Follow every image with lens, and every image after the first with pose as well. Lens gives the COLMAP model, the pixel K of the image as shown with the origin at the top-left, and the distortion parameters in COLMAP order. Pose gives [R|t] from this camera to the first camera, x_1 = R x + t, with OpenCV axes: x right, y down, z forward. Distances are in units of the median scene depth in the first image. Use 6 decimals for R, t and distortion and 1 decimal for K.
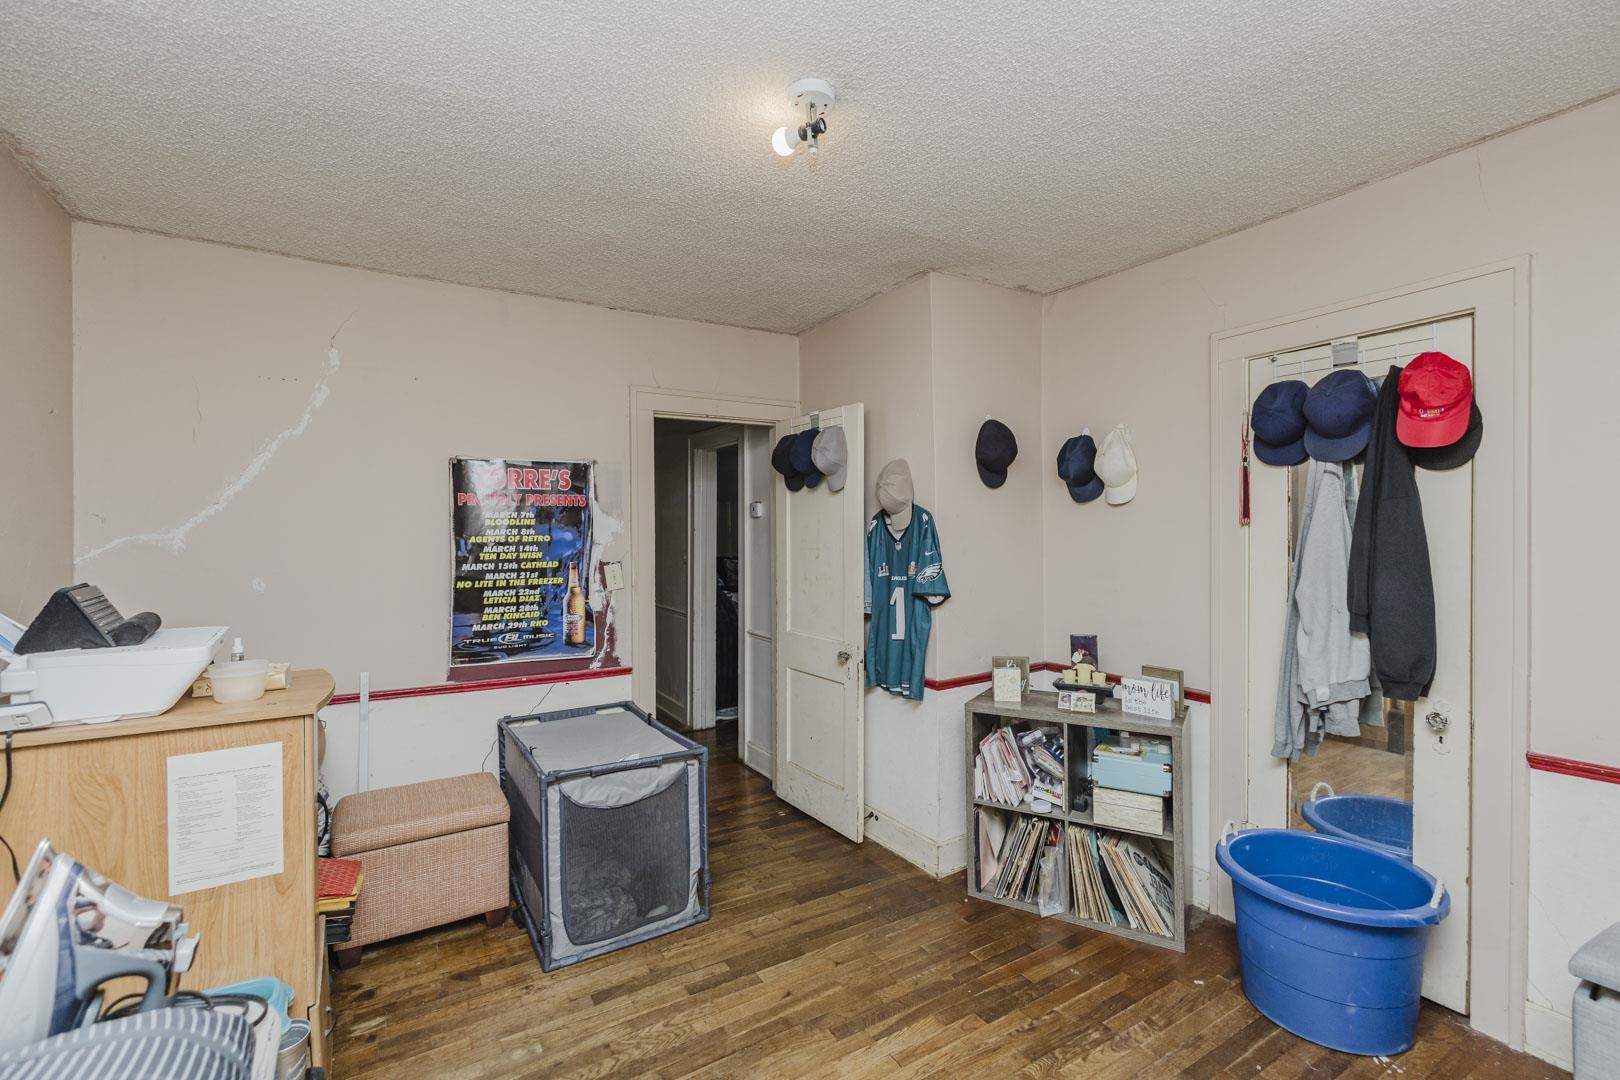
lens RADIAL K [[713.3, 0, 815.1], [0, 713.3, 539.7], [0, 0, 1]] dist [0.001632, 0.000253]
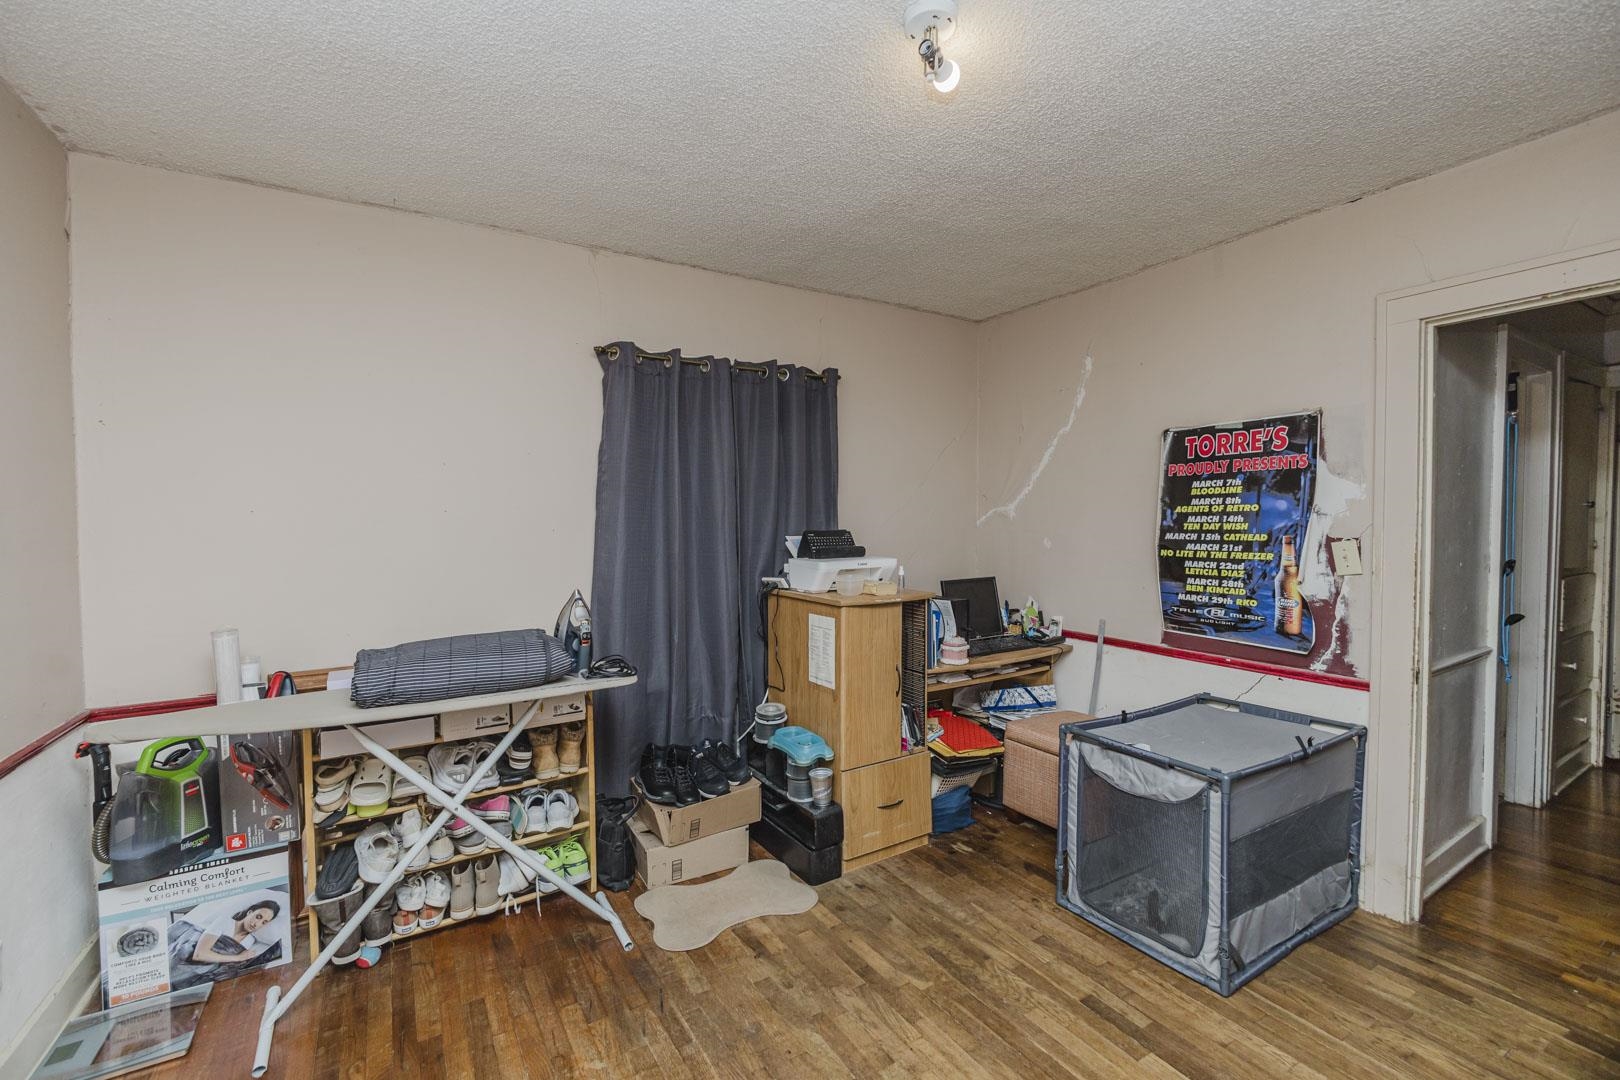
lens RADIAL K [[713.3, 0, 815.3], [0, 713.3, 537.3], [0, 0, 1]] dist [0.001632, 0.000253]
pose [[-0.019248, 0.031173, -0.999329, 0.529537], [-0.002617, 0.999509, 0.031229, 0.008710], [0.999811, 0.003216, -0.019157, 0.486088]]
